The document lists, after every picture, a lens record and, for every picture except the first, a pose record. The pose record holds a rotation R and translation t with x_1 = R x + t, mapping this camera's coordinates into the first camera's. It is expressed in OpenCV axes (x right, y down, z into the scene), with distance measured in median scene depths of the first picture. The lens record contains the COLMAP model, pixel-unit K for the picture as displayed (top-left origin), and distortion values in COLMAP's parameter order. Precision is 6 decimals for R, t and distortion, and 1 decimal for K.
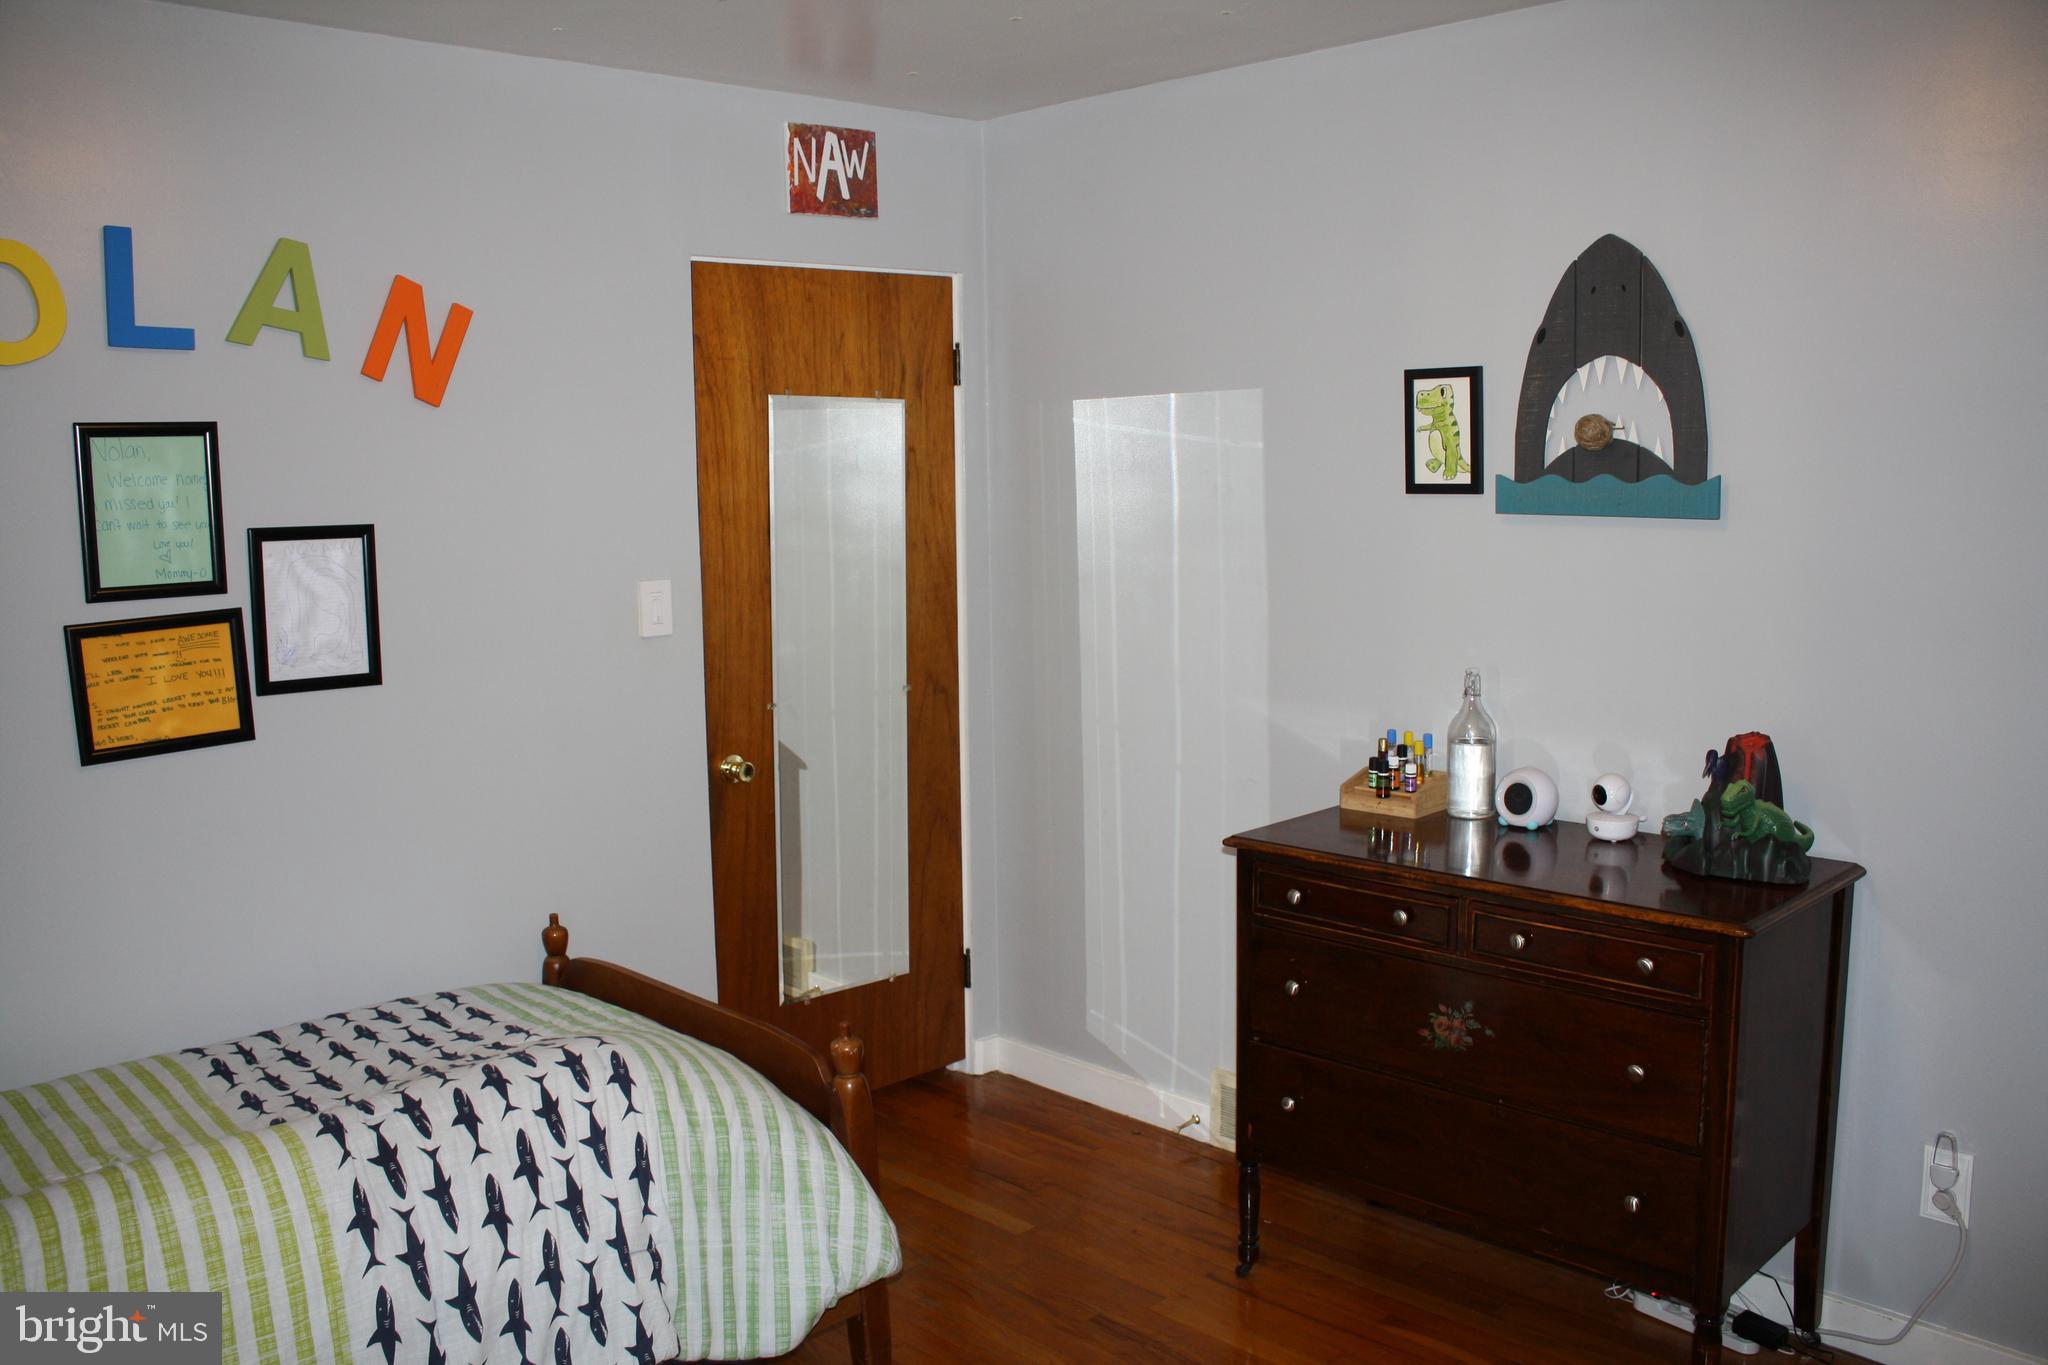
lens RADIAL K [[1703.0, 0, 1016.3], [0, 1703.0, 697.5], [0, 0, 1]] dist [-0.154964, 0.124370]
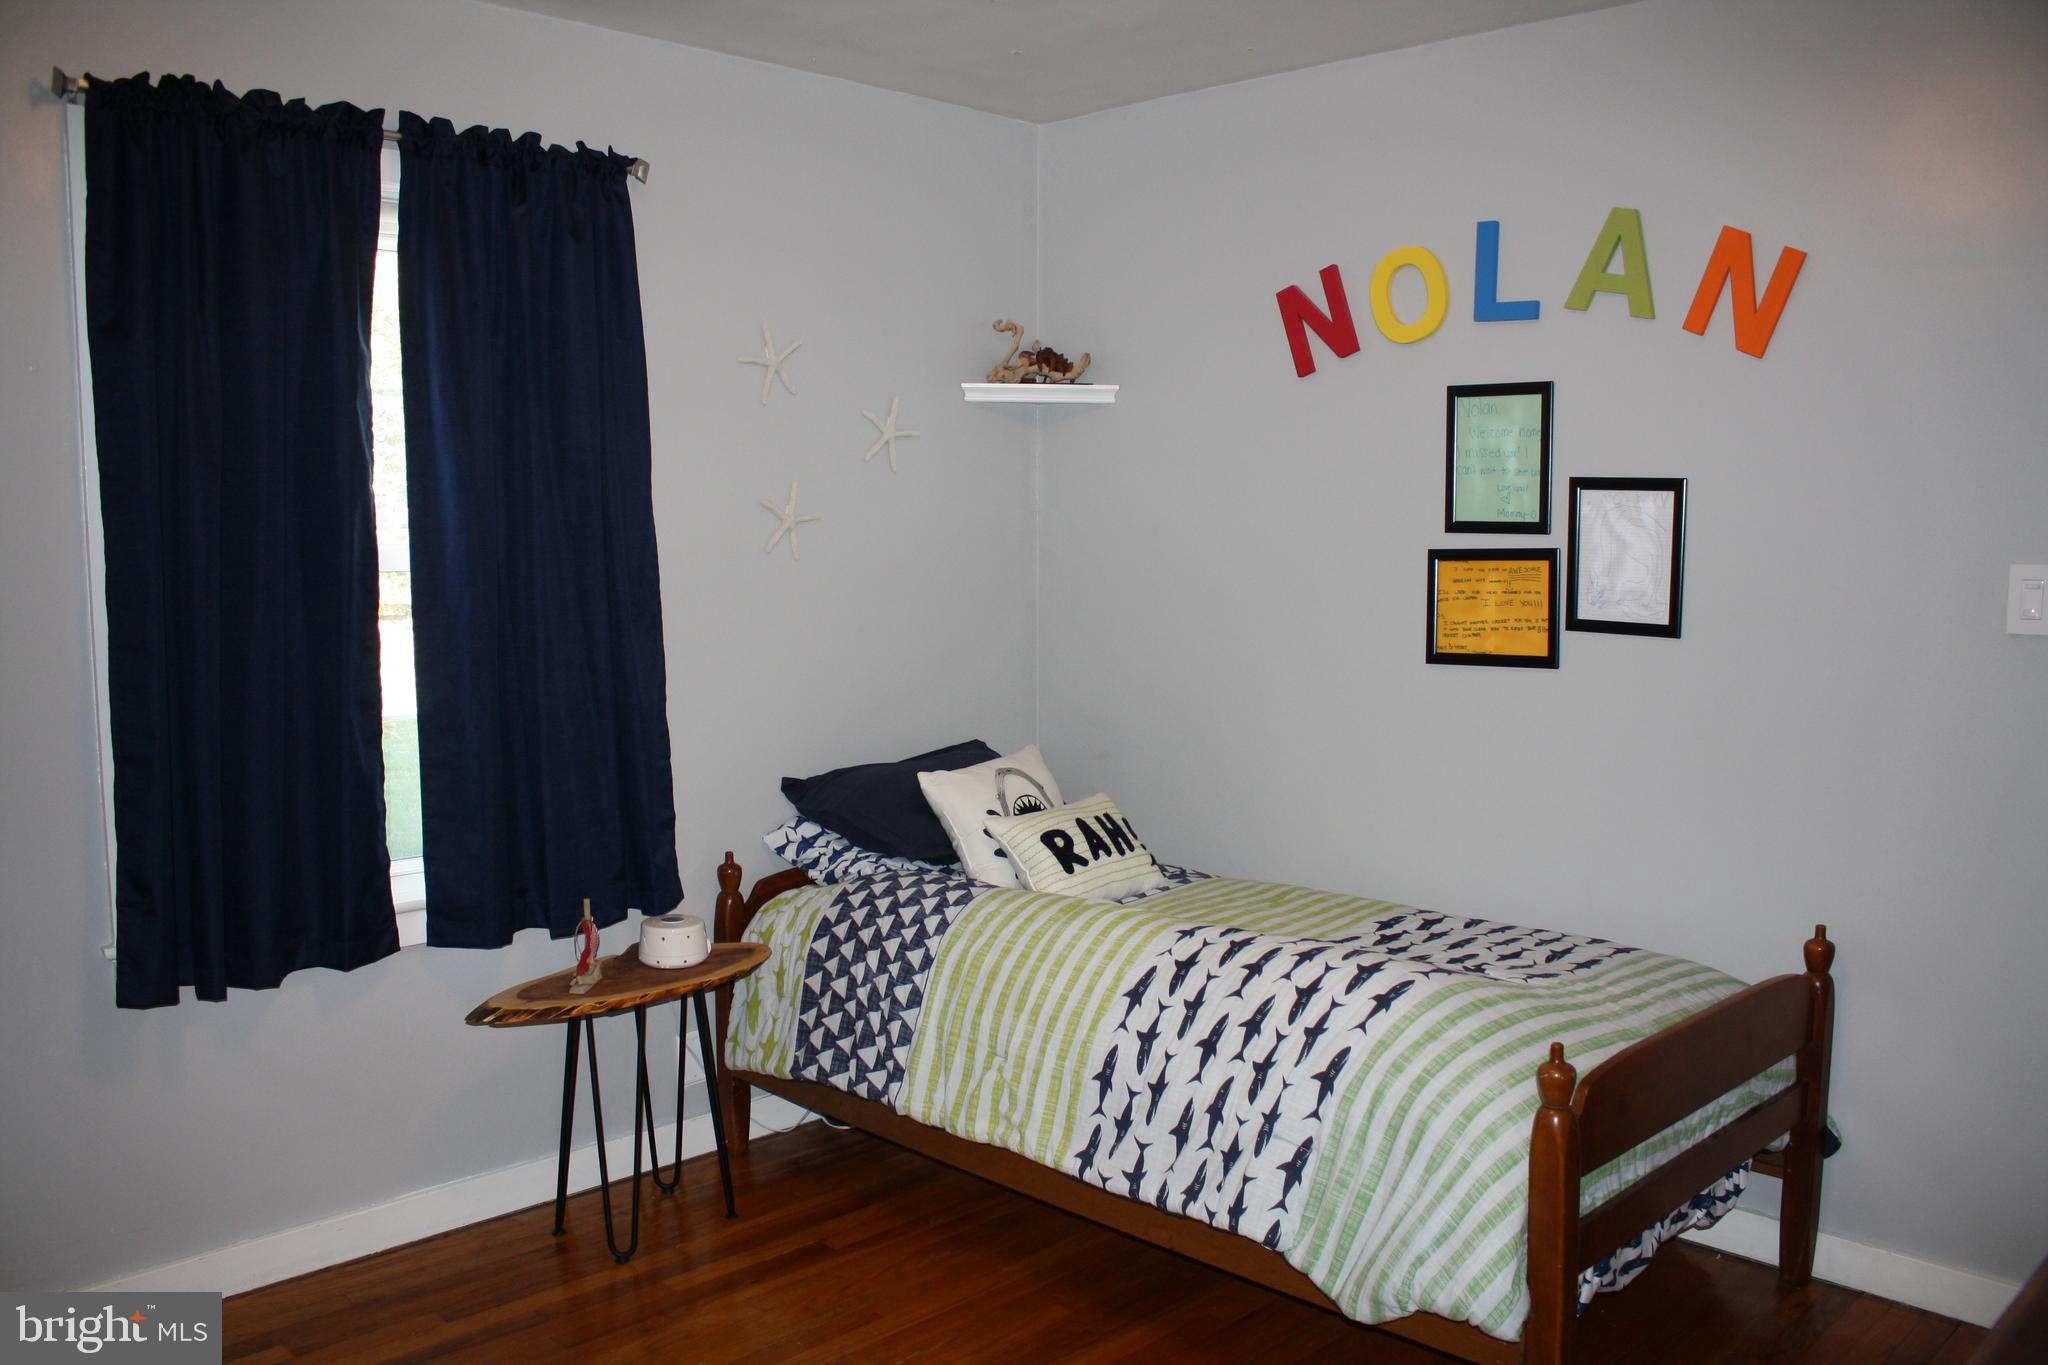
lens RADIAL K [[1703.0, 0, 1016.3], [0, 1703.0, 697.5], [0, 0, 1]] dist [-0.154964, 0.124370]
pose [[0.023806, 0.127776, -0.991517, 0.651692], [-0.135950, 0.982999, 0.123415, -0.045361], [0.990430, 0.131858, 0.040773, 0.609171]]
